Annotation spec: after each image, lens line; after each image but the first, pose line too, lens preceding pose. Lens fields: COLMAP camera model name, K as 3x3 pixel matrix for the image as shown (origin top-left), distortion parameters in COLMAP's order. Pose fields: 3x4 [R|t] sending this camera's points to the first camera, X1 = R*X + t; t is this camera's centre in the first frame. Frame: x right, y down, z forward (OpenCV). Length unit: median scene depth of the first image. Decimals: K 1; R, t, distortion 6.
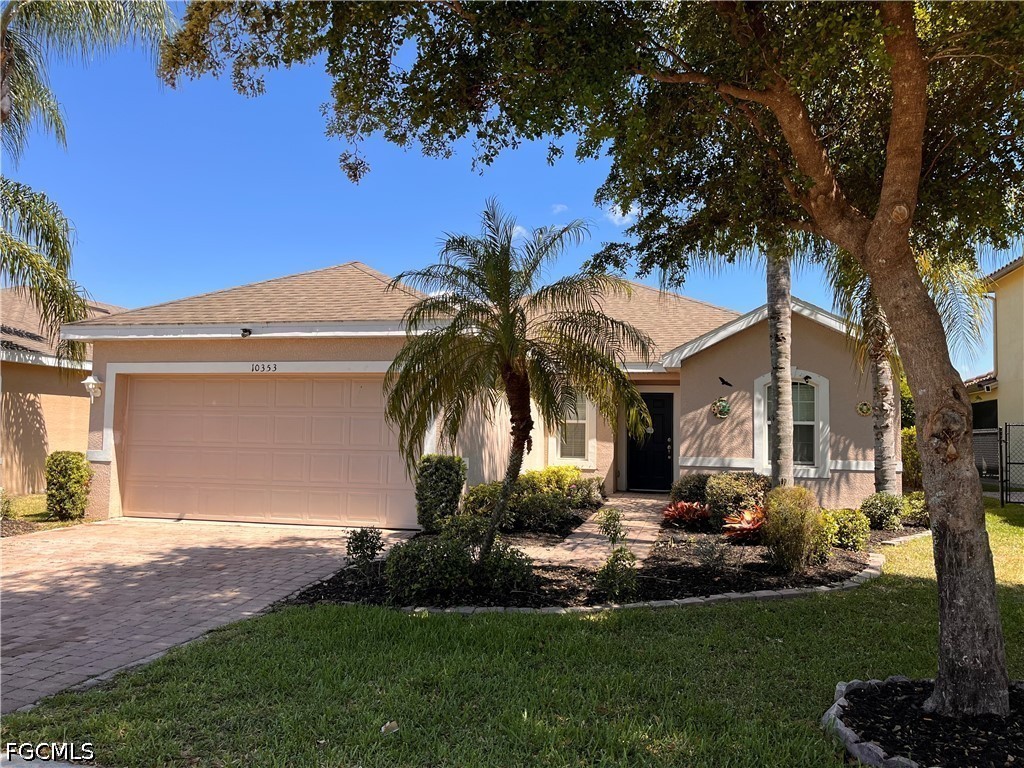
lens RADIAL K [[781.9, 0, 512.1], [0, 781.9, 385.4], [0, 0, 1]] dist [0.015209, -0.005228]
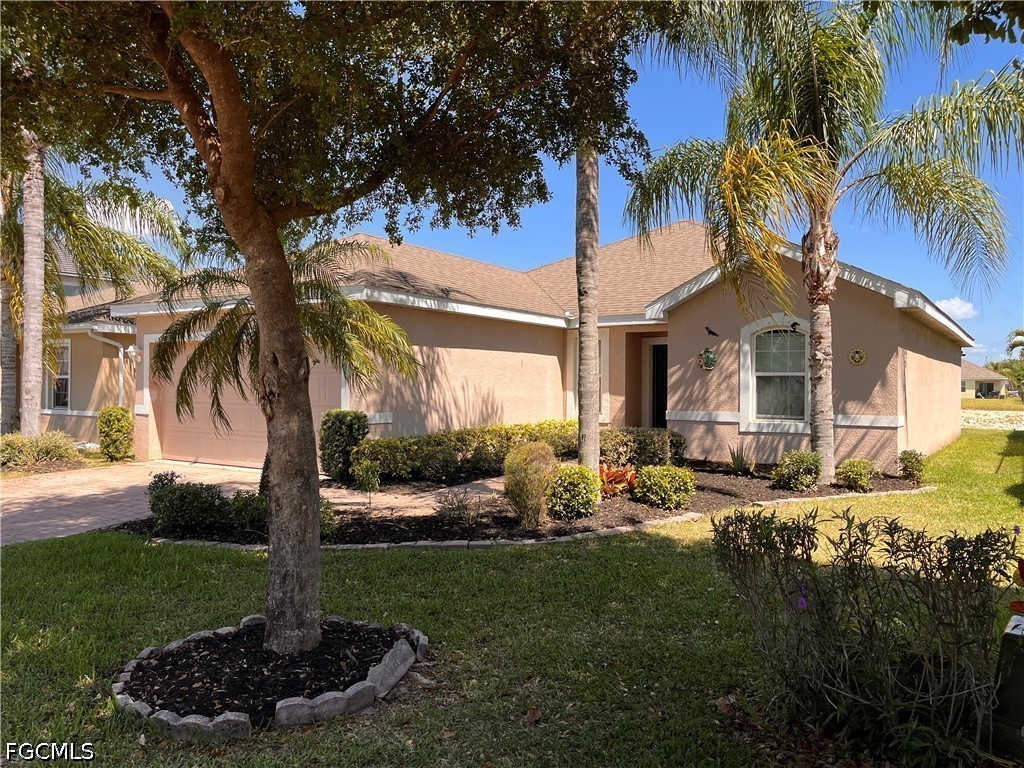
lens RADIAL K [[781.9, 0, 511.9], [0, 781.9, 382.7], [0, 0, 1]] dist [0.015209, -0.005228]
pose [[0.944253, -0.010710, -0.329046, 0.425885], [0.029841, 0.998141, 0.053144, -0.000954], [0.327865, -0.060000, 0.942817, 0.032294]]
